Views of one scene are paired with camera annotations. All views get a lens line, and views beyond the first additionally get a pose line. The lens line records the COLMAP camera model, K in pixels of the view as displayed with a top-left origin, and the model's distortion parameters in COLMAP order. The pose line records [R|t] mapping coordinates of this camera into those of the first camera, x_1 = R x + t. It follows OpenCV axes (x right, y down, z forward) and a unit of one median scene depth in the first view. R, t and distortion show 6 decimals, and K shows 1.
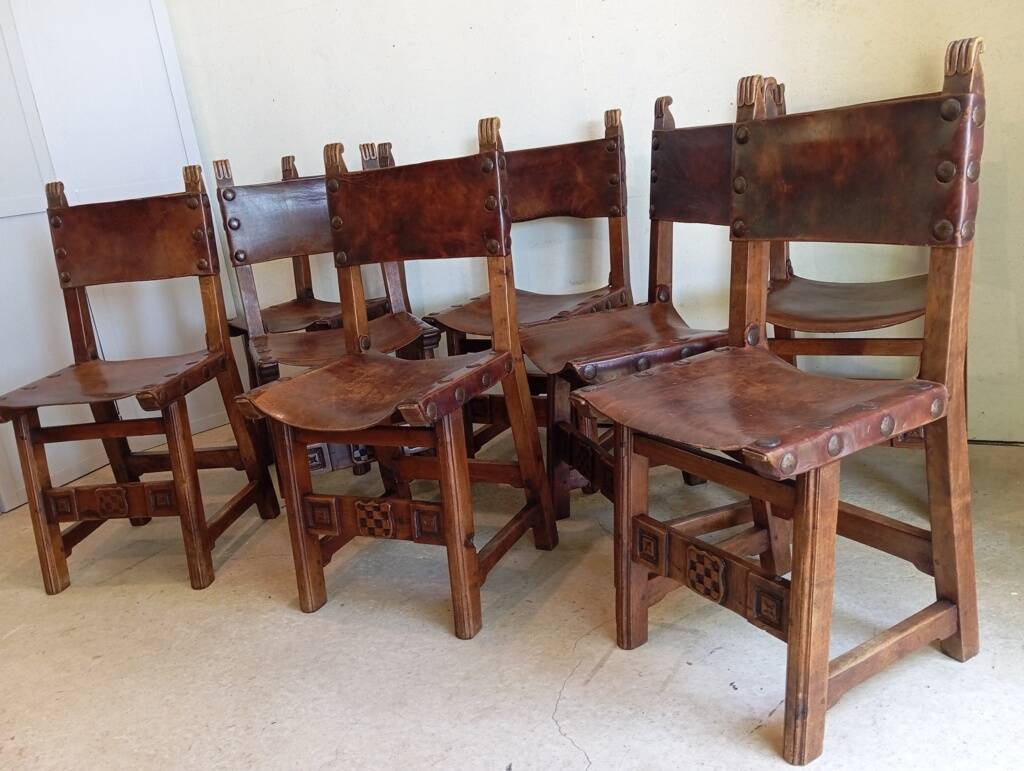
lens RADIAL K [[906.4, 0, 503.8], [0, 906.4, 385.6], [0, 0, 1]] dist [0.049364, -0.081682]
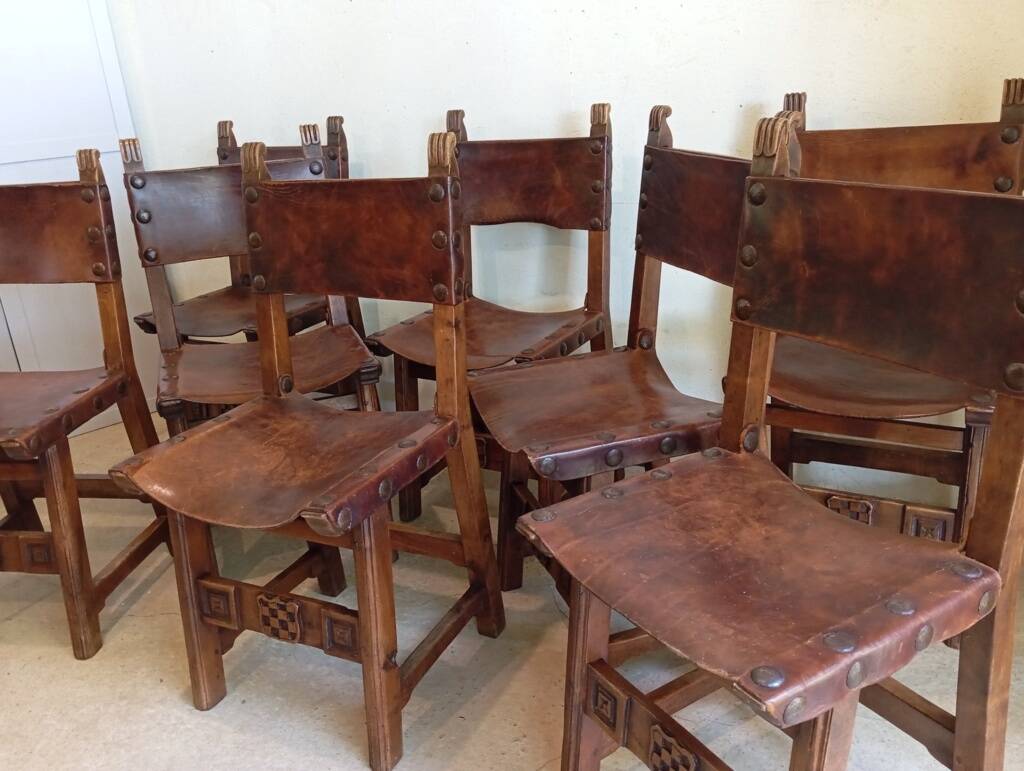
lens RADIAL K [[906.4, 0, 505.0], [0, 906.4, 384.1], [0, 0, 1]] dist [0.049364, -0.081682]
pose [[0.998358, 0.051336, 0.025427, 0.030657], [-0.053204, 0.995434, 0.079254, -0.143176], [-0.021242, -0.080477, 0.996530, 0.187939]]
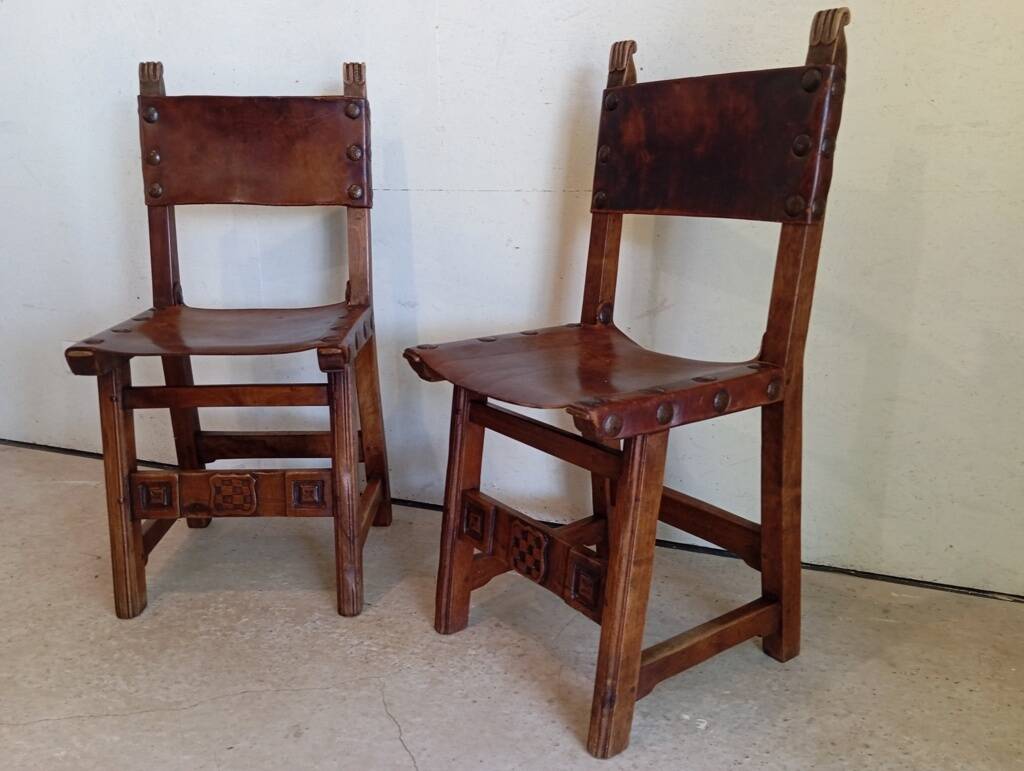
lens RADIAL K [[906.4, 0, 504.3], [0, 906.4, 384.2], [0, 0, 1]] dist [0.049364, -0.081682]
pose [[0.988758, 0.092628, 0.117382, 0.057445], [-0.089902, 0.995548, -0.028315, 0.051260], [-0.119482, 0.017443, 0.992683, 0.058110]]
